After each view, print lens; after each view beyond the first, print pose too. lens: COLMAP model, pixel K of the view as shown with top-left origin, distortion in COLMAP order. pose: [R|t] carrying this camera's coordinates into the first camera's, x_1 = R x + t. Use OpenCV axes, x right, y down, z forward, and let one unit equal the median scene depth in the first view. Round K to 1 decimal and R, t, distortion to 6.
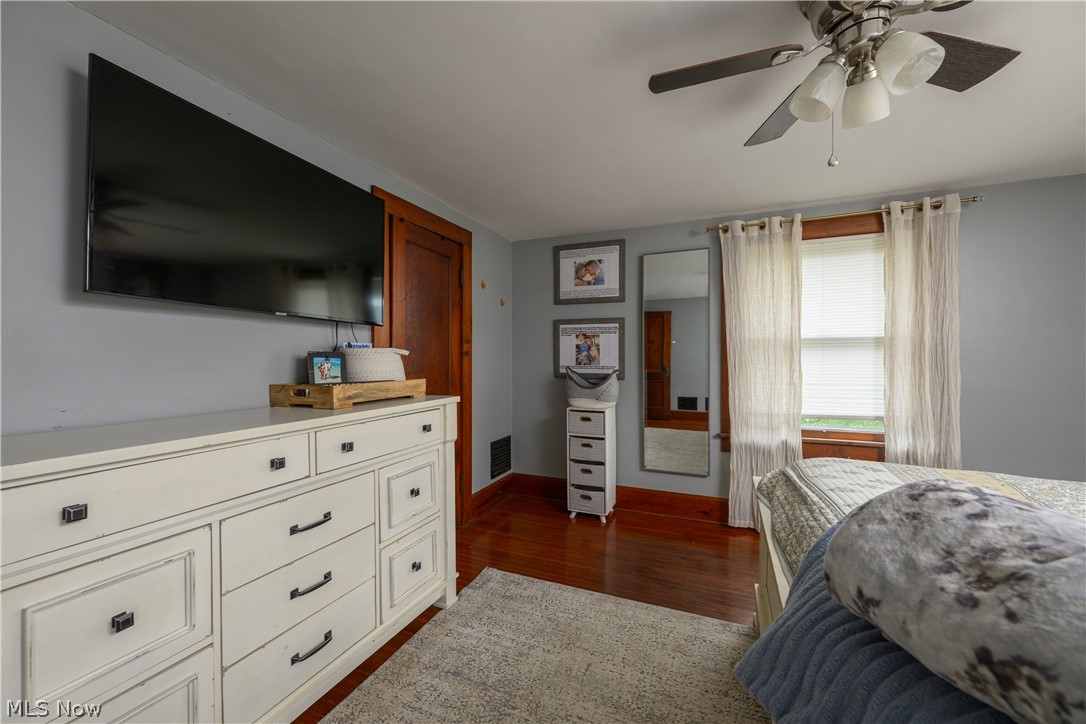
lens RADIAL K [[432.1, 0, 540.5], [0, 432.1, 360.0], [0, 0, 1]] dist [-0.001417, 0.000623]
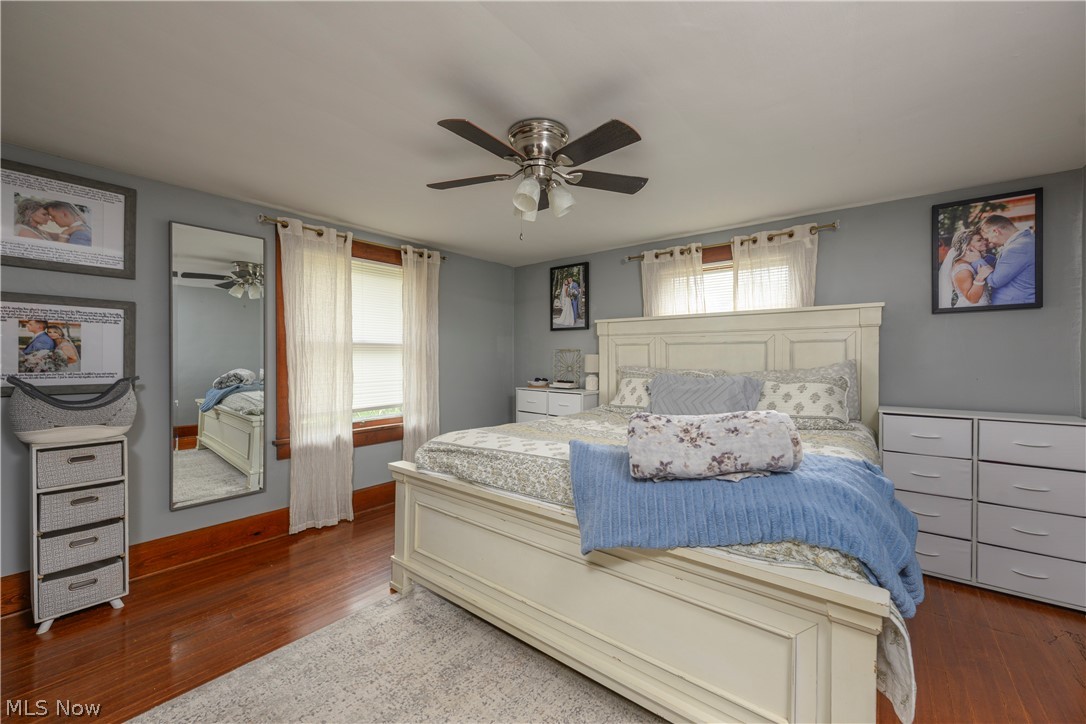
lens RADIAL K [[432.1, 0, 541.6], [0, 432.1, 359.0], [0, 0, 1]] dist [-0.001417, 0.000623]
pose [[0.261128, -0.001221, 0.965303, -0.338854], [0.004246, 0.999991, 0.000116, -0.004455], [-0.965295, 0.004069, 0.261131, 0.205954]]
